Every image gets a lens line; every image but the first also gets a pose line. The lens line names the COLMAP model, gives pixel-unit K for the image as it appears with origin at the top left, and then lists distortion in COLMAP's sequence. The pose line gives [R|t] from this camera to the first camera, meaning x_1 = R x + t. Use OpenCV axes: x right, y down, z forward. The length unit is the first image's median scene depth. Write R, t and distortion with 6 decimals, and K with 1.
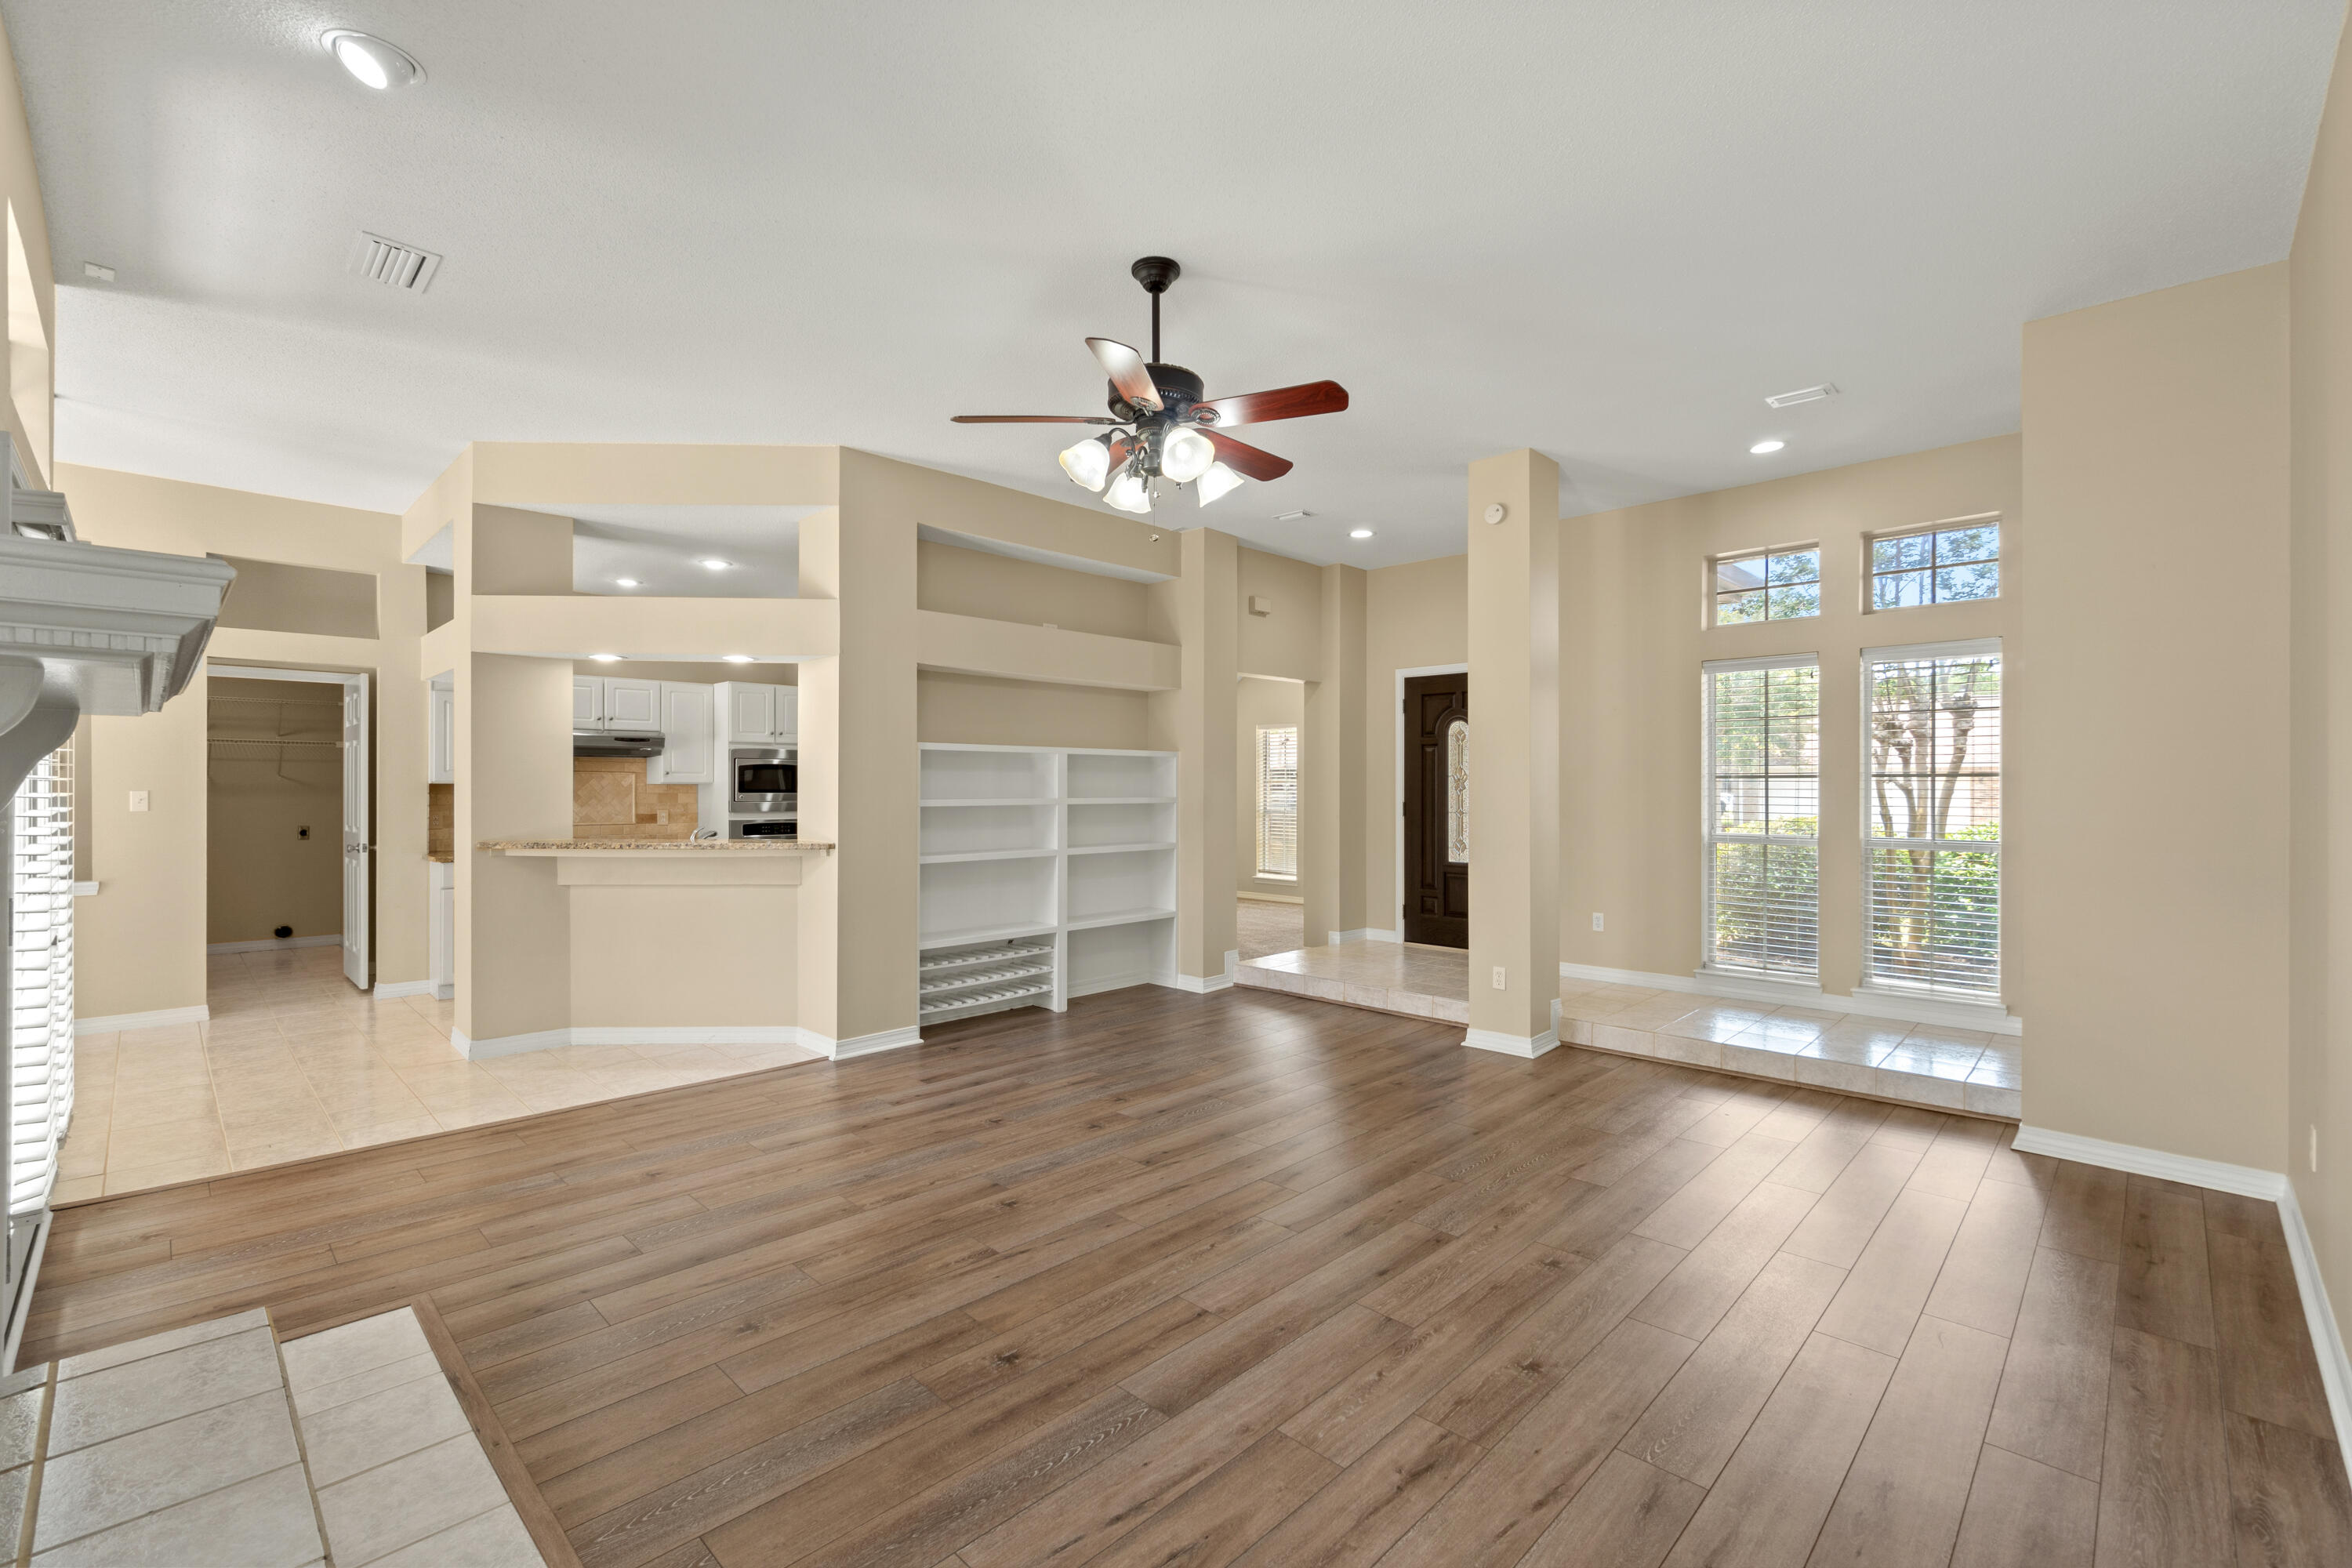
lens RADIAL K [[1009.0, 0, 1182.6], [0, 1009.0, 786.7], [0, 0, 1]] dist [-0.000086, -0.000407]
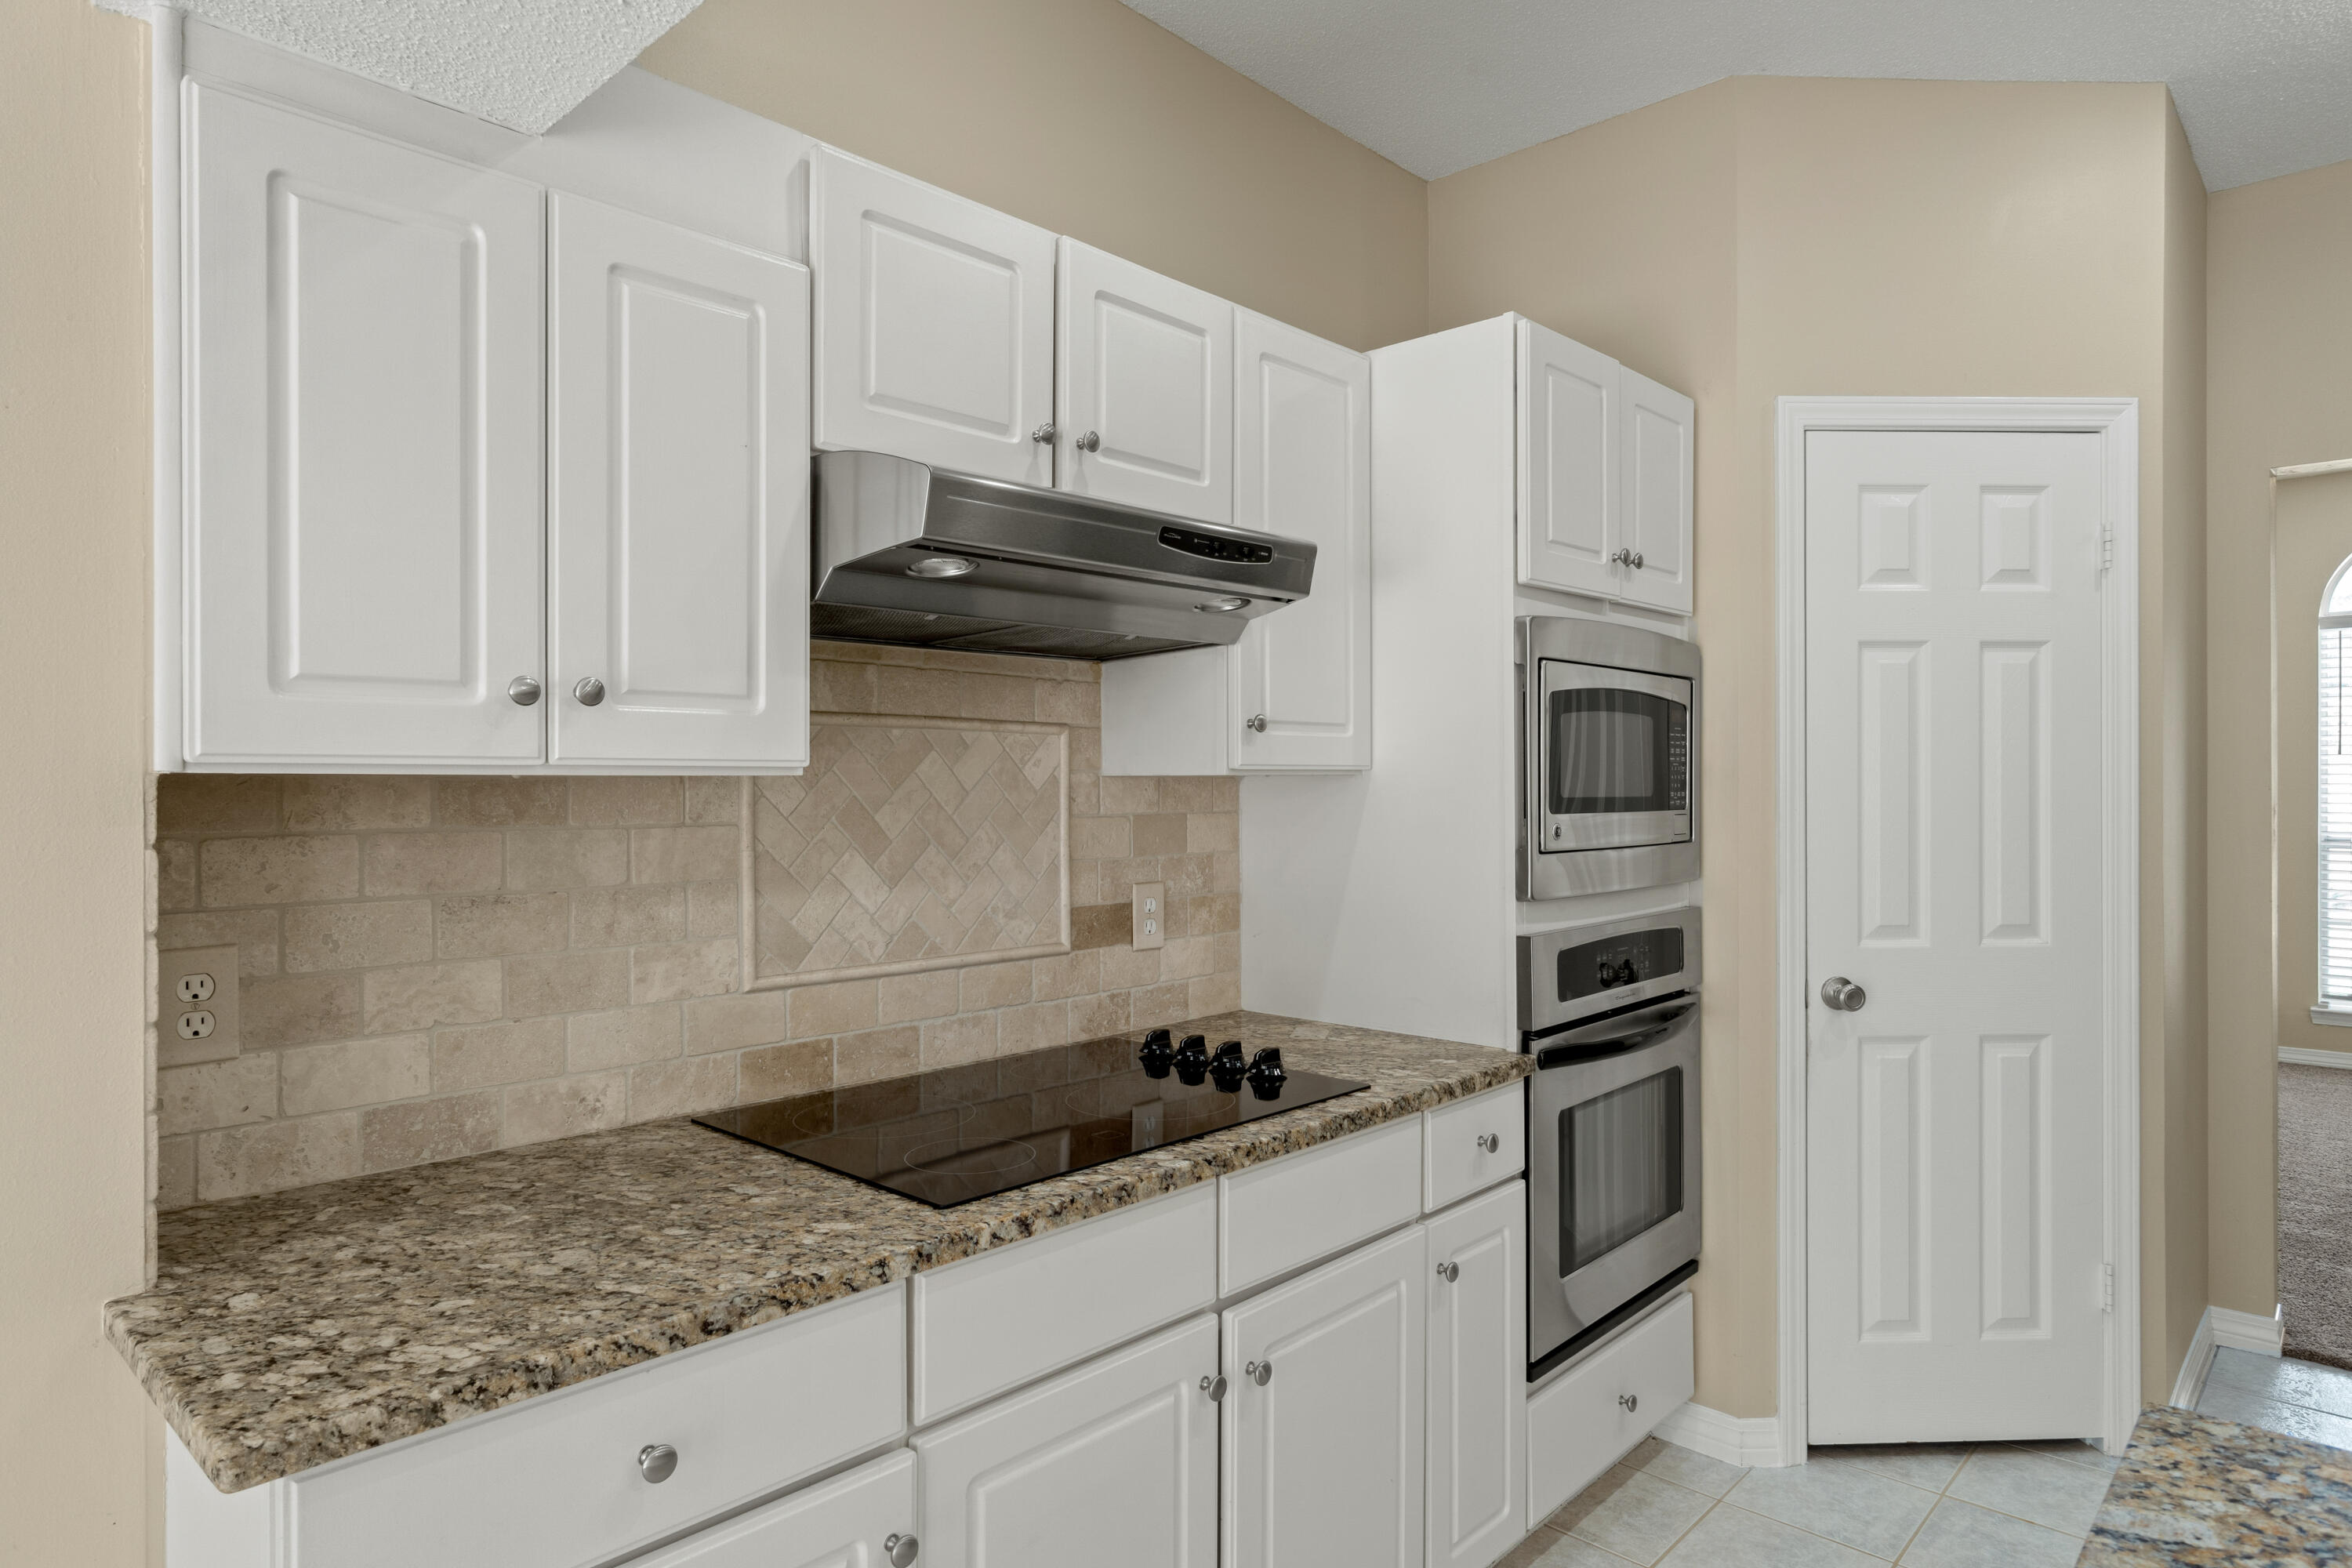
lens RADIAL K [[1355.9, 0, 1180.4], [0, 1355.9, 785.7], [0, 0, 1]] dist [0.001850, -0.000552]
pose [[0.999682, -0.005627, 0.024597, -0.739867], [0.005596, 0.999983, 0.001360, -0.000961], [-0.024605, -0.001222, 0.999697, 0.979540]]
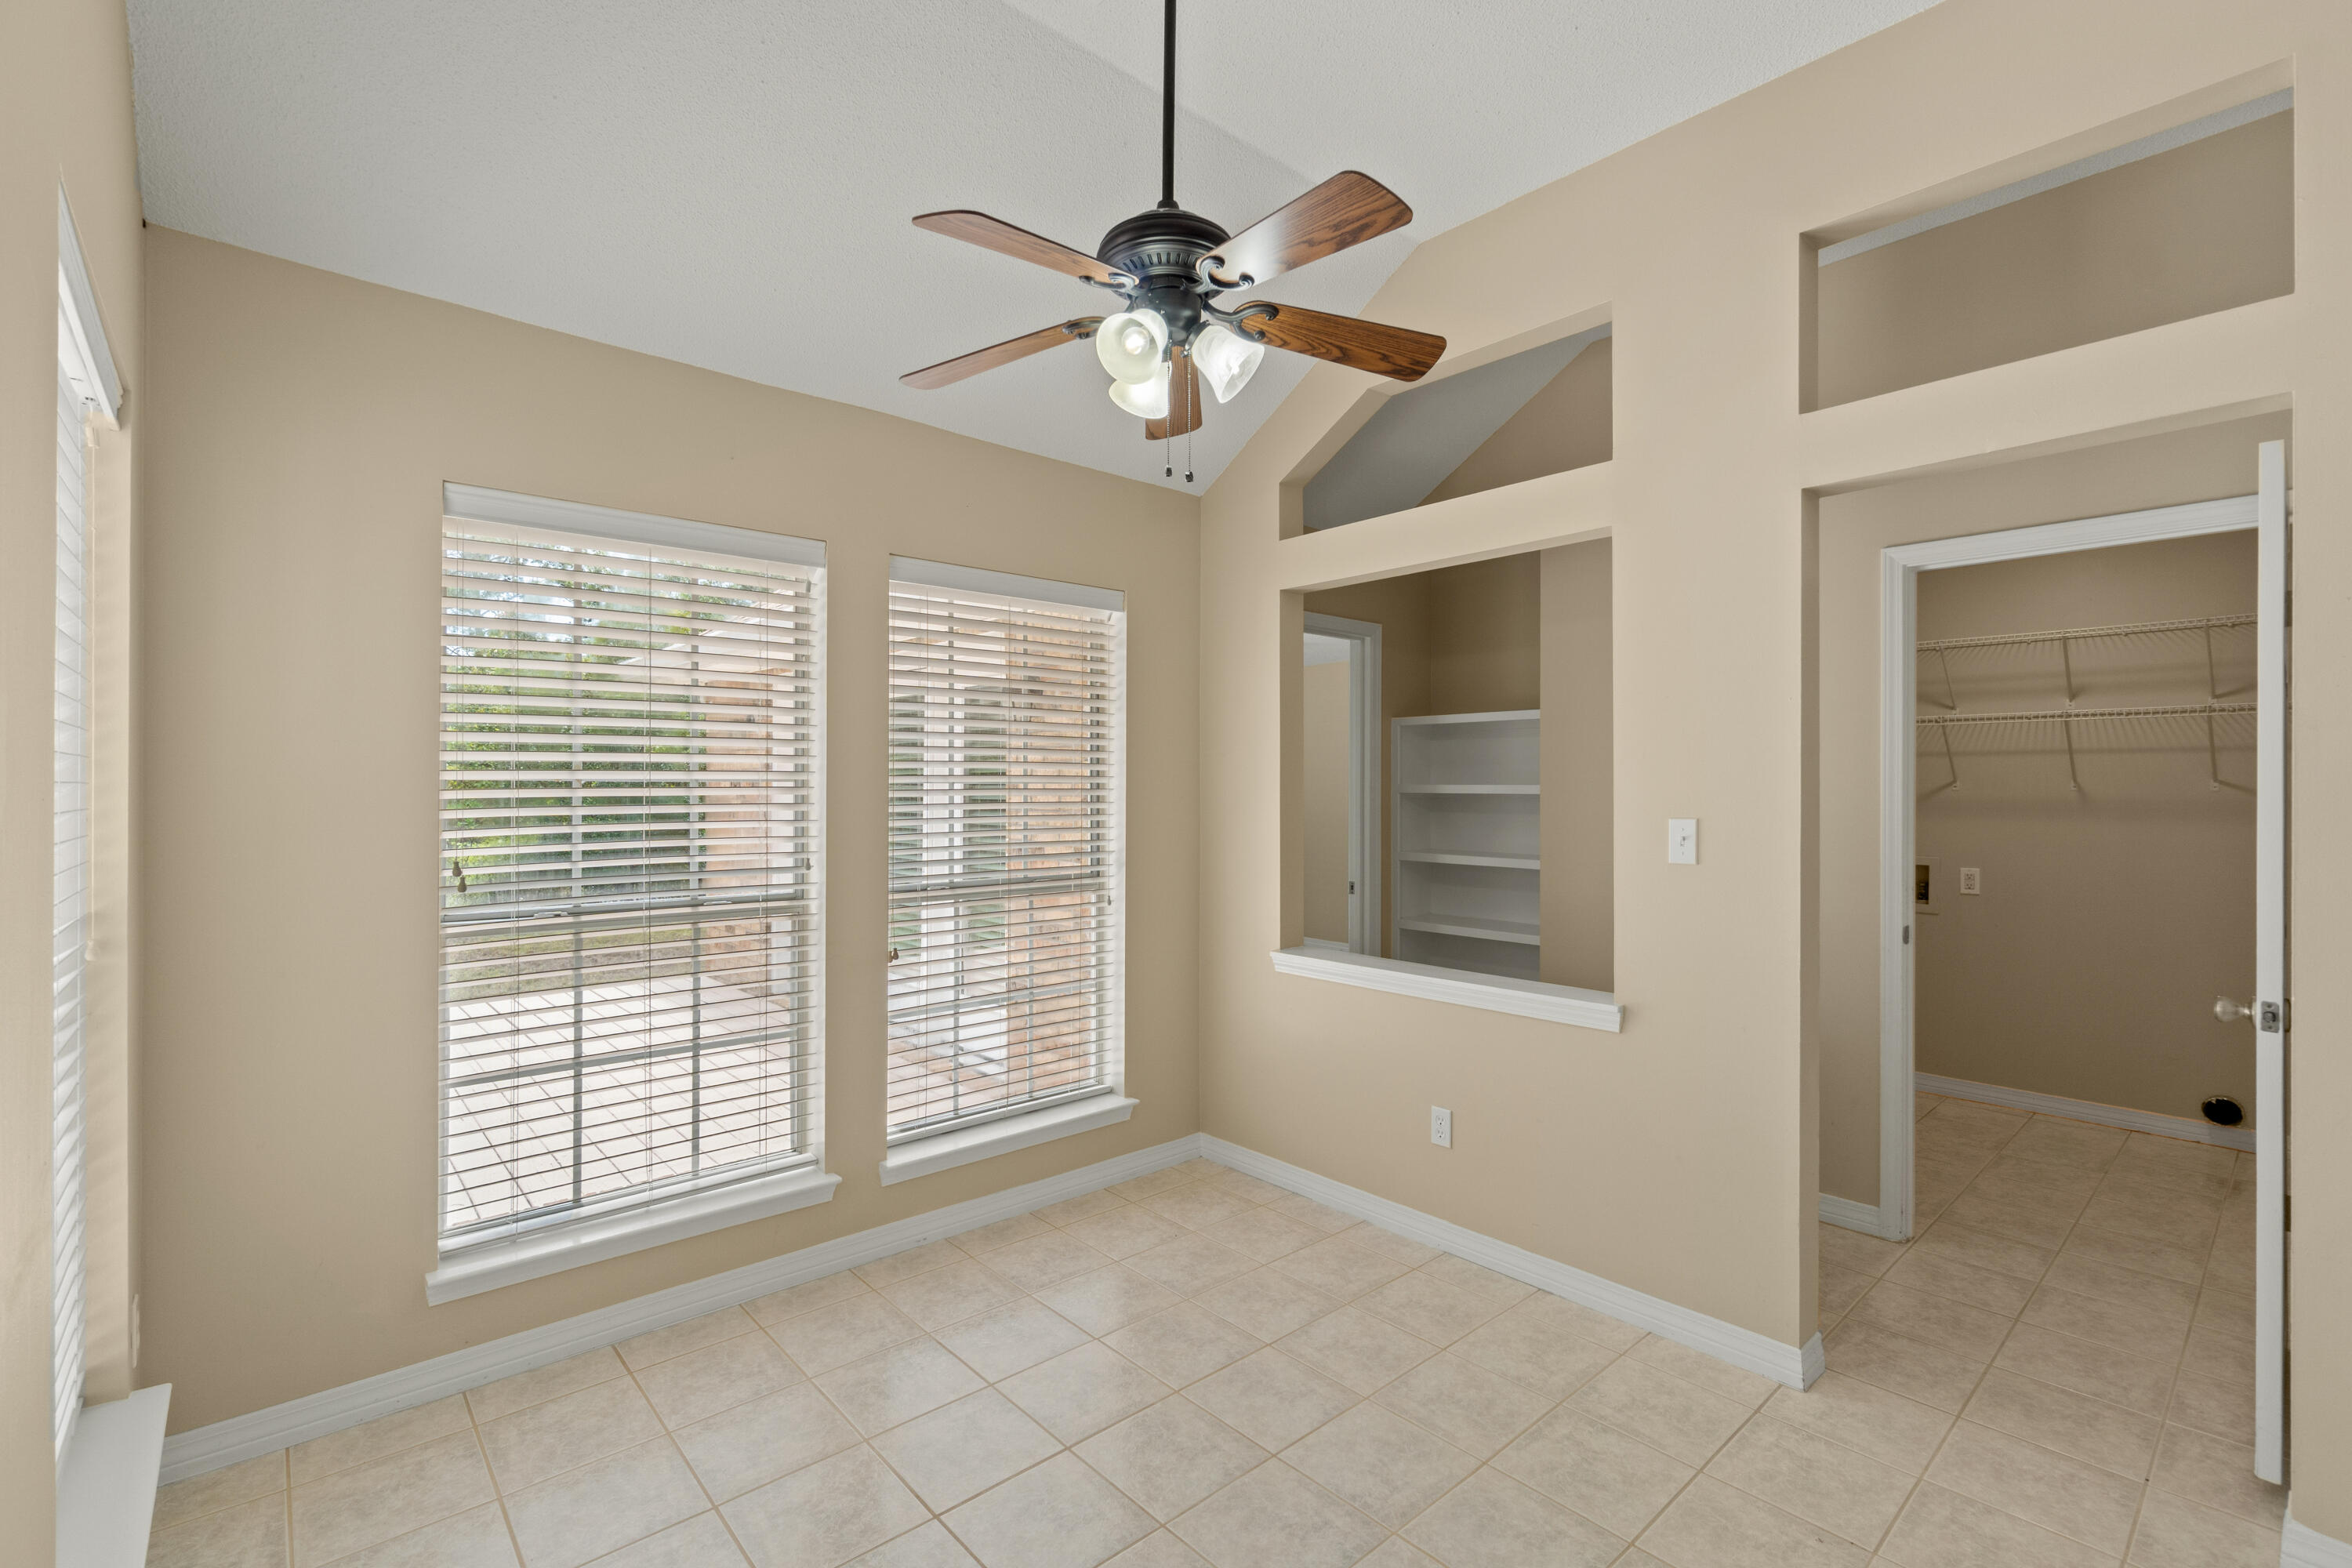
lens RADIAL K [[1032.6, 0, 1184.3], [0, 1032.6, 797.4], [0, 0, 1]] dist [-0.000157, -0.000121]
pose [[-0.068561, 0.004621, -0.997636, -0.575264], [-0.002114, 0.999986, 0.004777, -0.007354], [0.997645, 0.002436, -0.068550, 0.834880]]
